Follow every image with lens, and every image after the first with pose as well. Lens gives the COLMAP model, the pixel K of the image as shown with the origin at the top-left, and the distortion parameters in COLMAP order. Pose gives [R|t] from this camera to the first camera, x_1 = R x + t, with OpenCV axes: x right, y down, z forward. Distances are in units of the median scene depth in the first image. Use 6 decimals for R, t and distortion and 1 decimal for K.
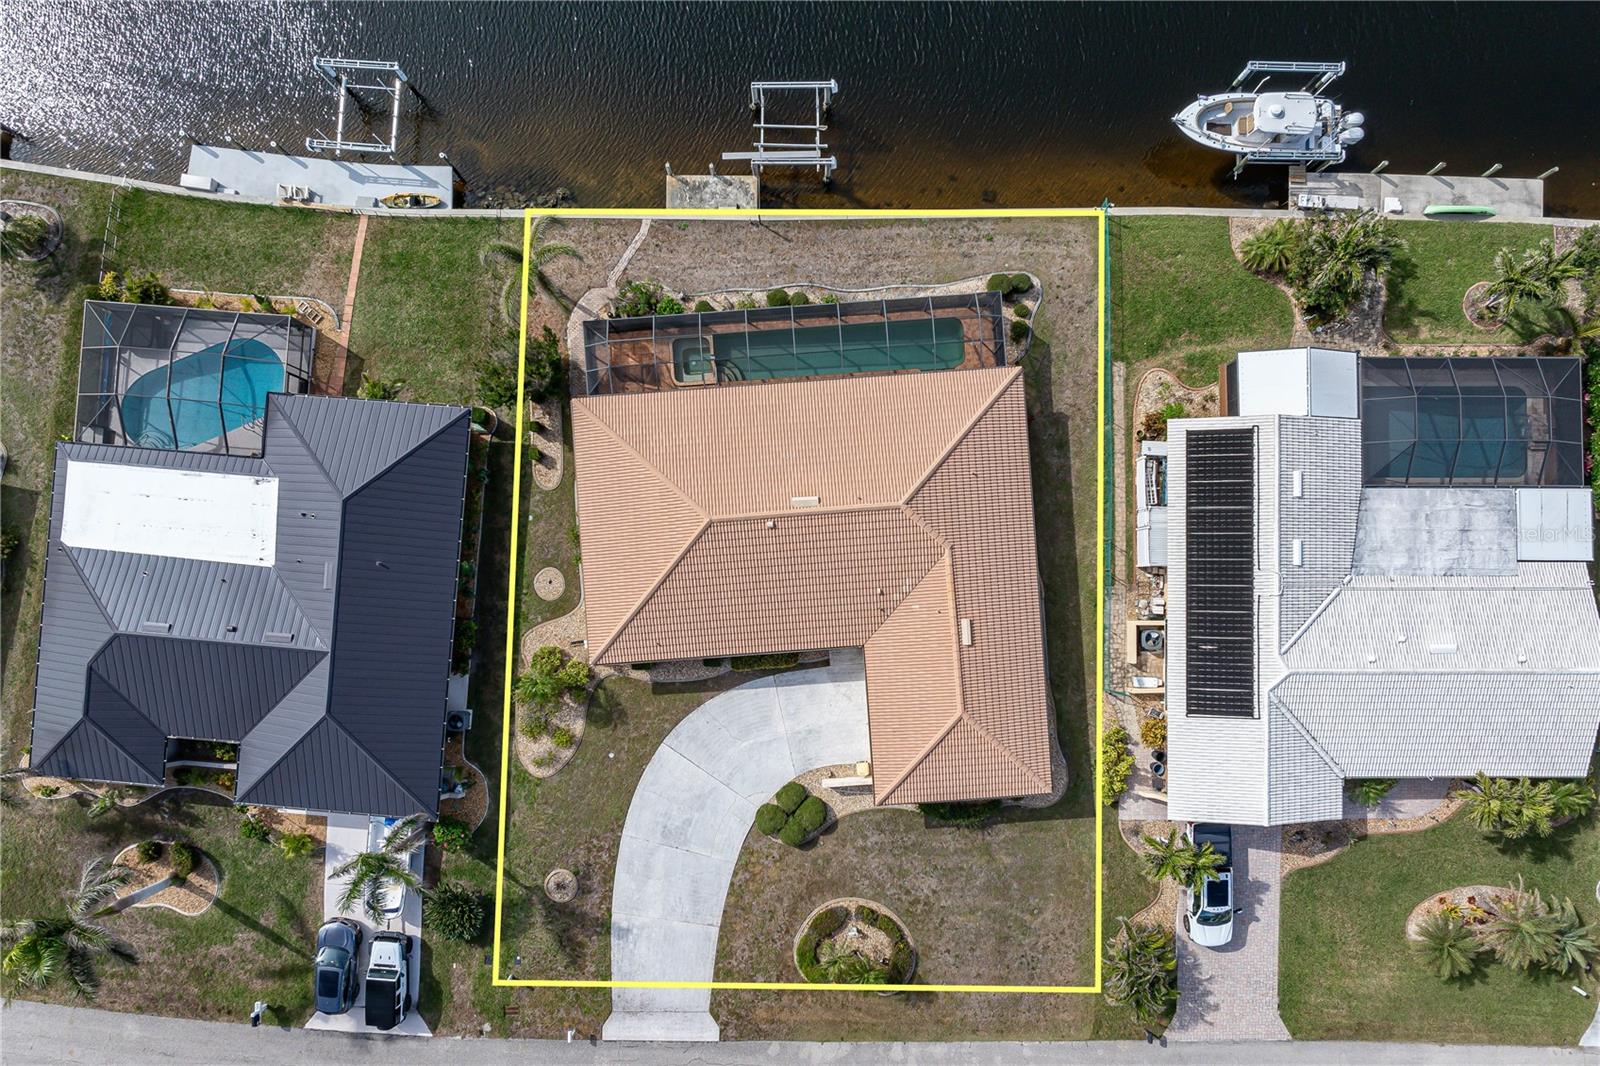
lens RADIAL K [[1124.9, 0, 800.0], [0, 1124.9, 533.0], [0, 0, 1]] dist [-0.014992, 0.001405]
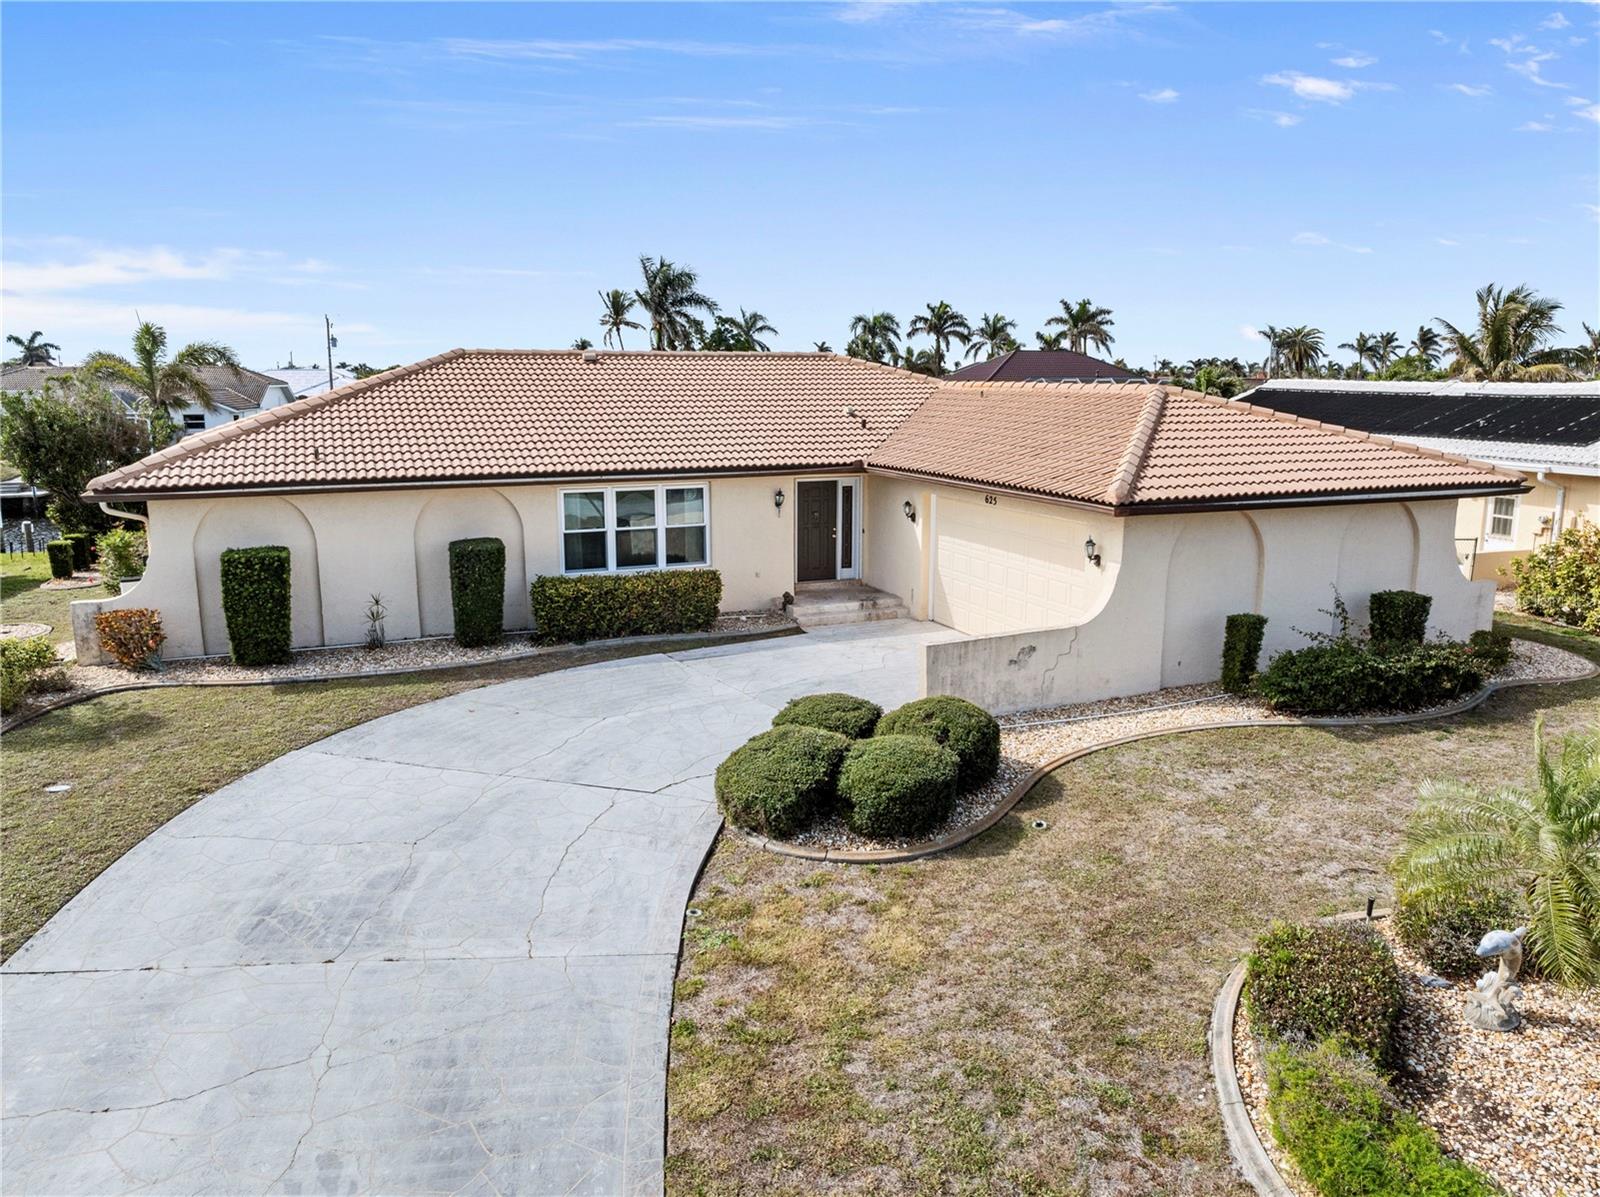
lens RADIAL K [[1122.9, 0, 800.0], [0, 1122.9, 598.5], [0, 0, 1]] dist [-0.029388, -0.008652]
pose [[0.945887, -0.057112, 0.319432, -0.092251], [0.324346, 0.196478, -0.925309, 0.453635], [-0.009915, 0.978844, 0.204370, 0.910254]]
